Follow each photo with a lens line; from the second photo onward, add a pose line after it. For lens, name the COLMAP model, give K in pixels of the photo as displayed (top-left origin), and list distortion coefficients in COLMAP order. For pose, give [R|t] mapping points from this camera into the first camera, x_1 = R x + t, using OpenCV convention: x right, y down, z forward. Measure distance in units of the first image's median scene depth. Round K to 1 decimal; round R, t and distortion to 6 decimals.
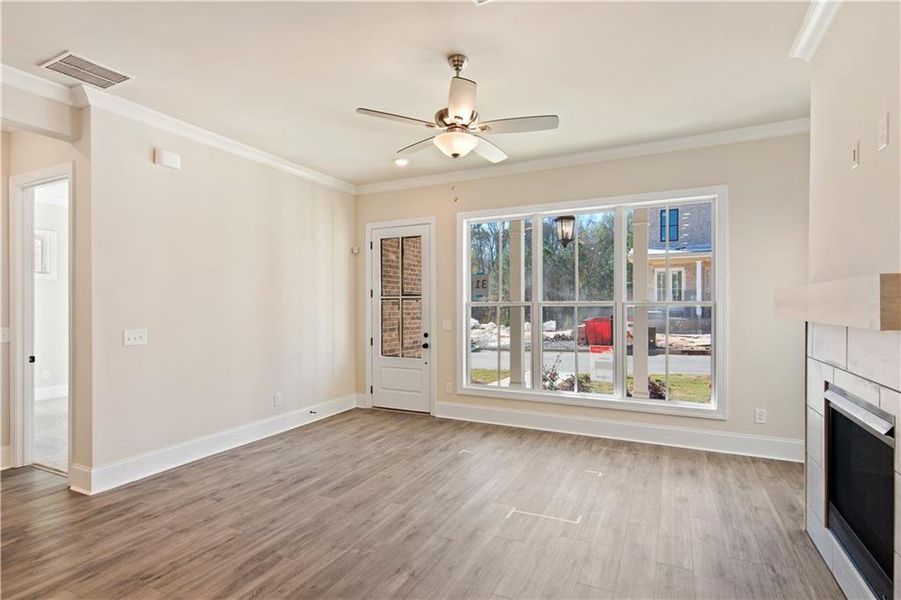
lens RADIAL K [[450.8, 0, 446.8], [0, 450.8, 308.4], [0, 0, 1]] dist [0.000659, 0.000043]
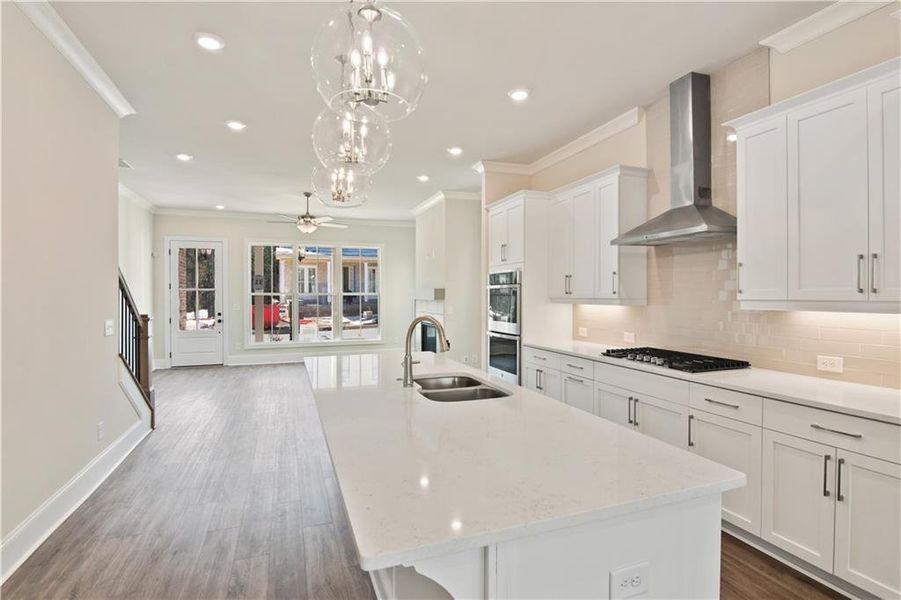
lens RADIAL K [[415.9, 0, 450.5], [0, 415.9, 300.0], [0, 0, 1]] dist [-0.015721, 0.000063]
pose [[0.678511, -0.009634, 0.734527, -0.543945], [0.005916, 0.999953, 0.007650, 0.004893], [-0.734566, -0.000845, 0.678537, -0.534742]]
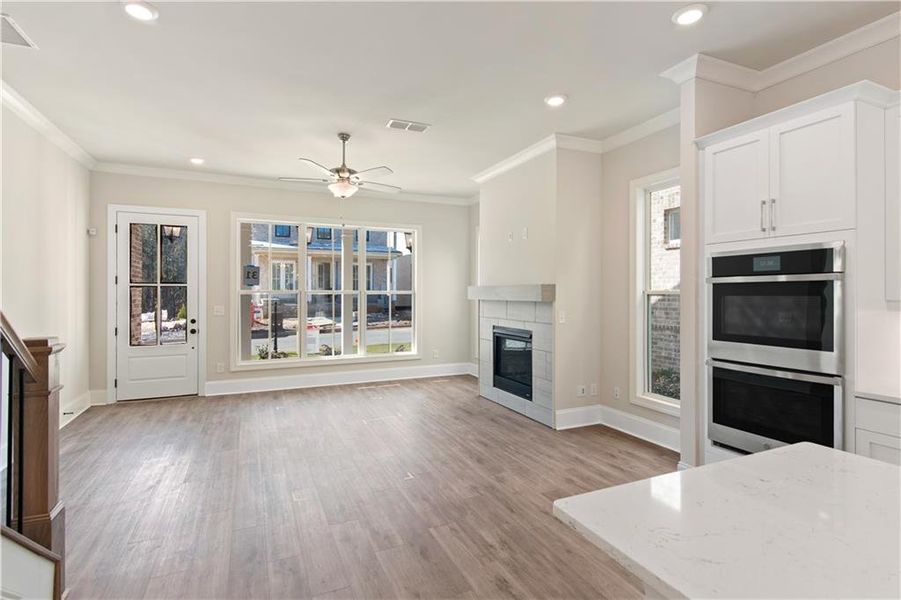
lens RADIAL K [[425.6, 0, 453.8], [0, 425.6, 295.1], [0, 0, 1]] dist [0.018670, -0.013265]
pose [[0.632031, -0.001997, 0.774940, -0.433125], [0.004032, 0.999992, -0.000712, 0.001324], [-0.774932, 0.003574, 0.632034, -0.107525]]
